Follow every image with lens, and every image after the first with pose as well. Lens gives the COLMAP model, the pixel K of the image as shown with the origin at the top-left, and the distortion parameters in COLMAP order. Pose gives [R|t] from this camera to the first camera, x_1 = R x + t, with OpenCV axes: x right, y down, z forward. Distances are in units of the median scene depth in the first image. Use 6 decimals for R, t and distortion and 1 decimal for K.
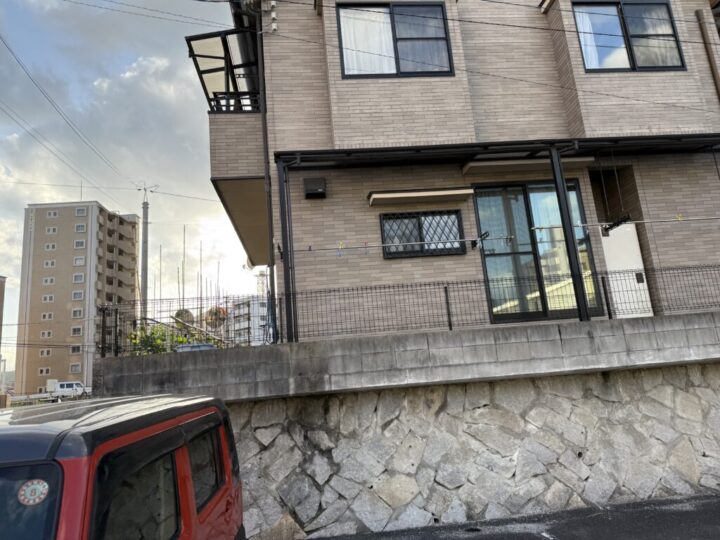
lens RADIAL K [[491.1, 0, 360.0], [0, 491.1, 270.0], [0, 0, 1]] dist [-0.004518, -0.002209]
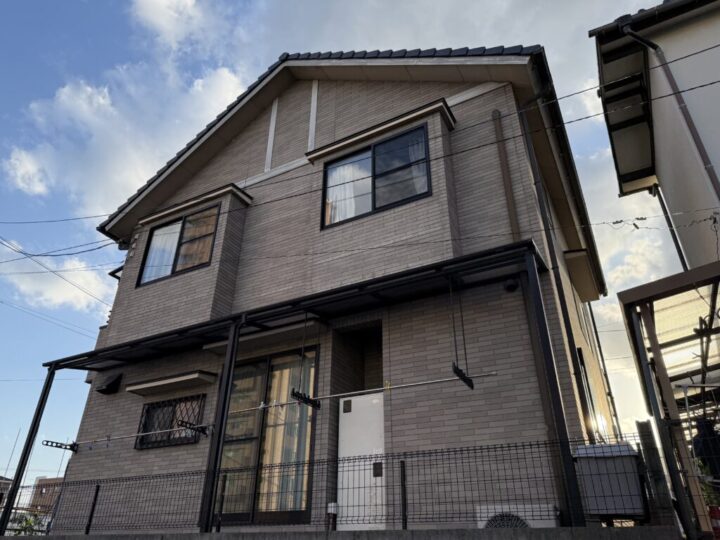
lens RADIAL K [[506.8, 0, 360.0], [0, 506.8, 270.0], [0, 0, 1]] dist [0.053431, -0.003854]
pose [[0.822603, -0.195942, -0.533789, 1.030548], [0.032226, 0.953308, -0.300275, -0.040122], [0.567702, 0.229805, 0.790509, 0.300305]]
